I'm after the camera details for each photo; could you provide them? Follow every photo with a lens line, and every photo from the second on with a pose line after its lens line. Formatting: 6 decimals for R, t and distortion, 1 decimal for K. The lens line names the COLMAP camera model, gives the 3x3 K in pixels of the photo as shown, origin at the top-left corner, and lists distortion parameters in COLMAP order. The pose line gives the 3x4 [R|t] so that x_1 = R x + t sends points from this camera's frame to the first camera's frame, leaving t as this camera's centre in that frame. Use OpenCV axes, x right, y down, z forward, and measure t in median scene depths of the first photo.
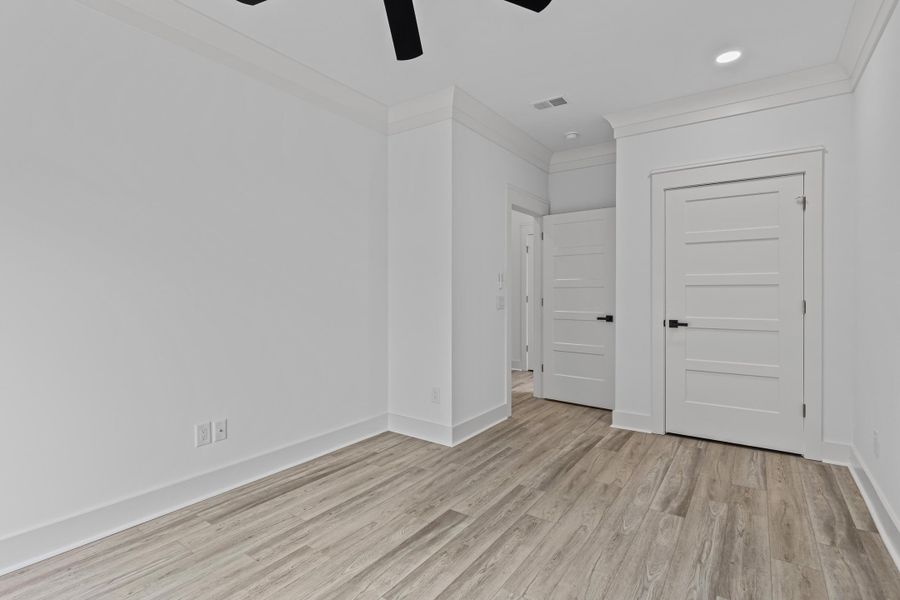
lens RADIAL K [[408.8, 0, 446.0], [0, 408.8, 296.5], [0, 0, 1]] dist [-0.008388, -0.000426]
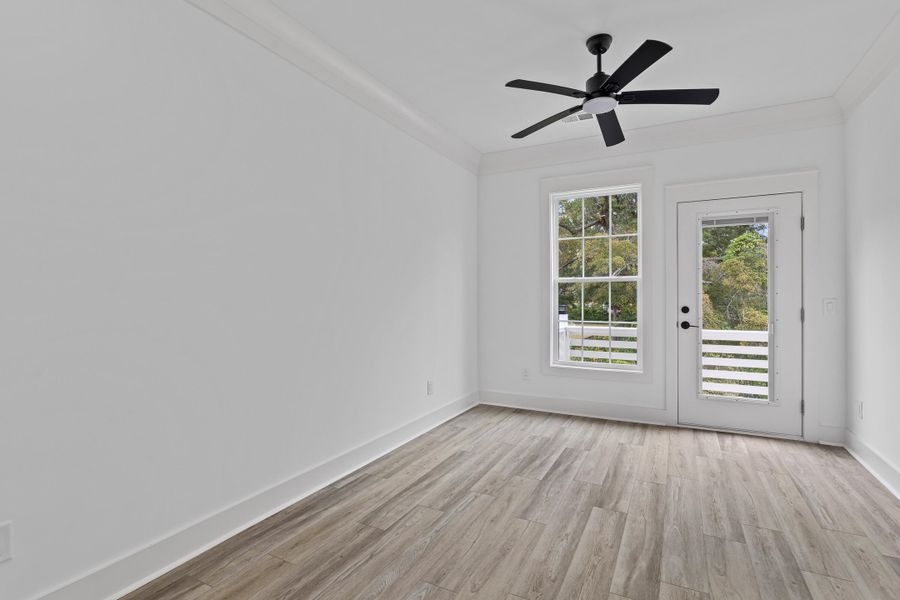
lens RADIAL K [[408.8, 0, 446.0], [0, 408.8, 296.5], [0, 0, 1]] dist [-0.008388, -0.000426]
pose [[-0.990153, 0.005143, -0.139897, 0.547888], [0.003607, 0.999930, 0.011235, -0.019237], [0.139945, 0.010620, -0.990102, 1.936161]]
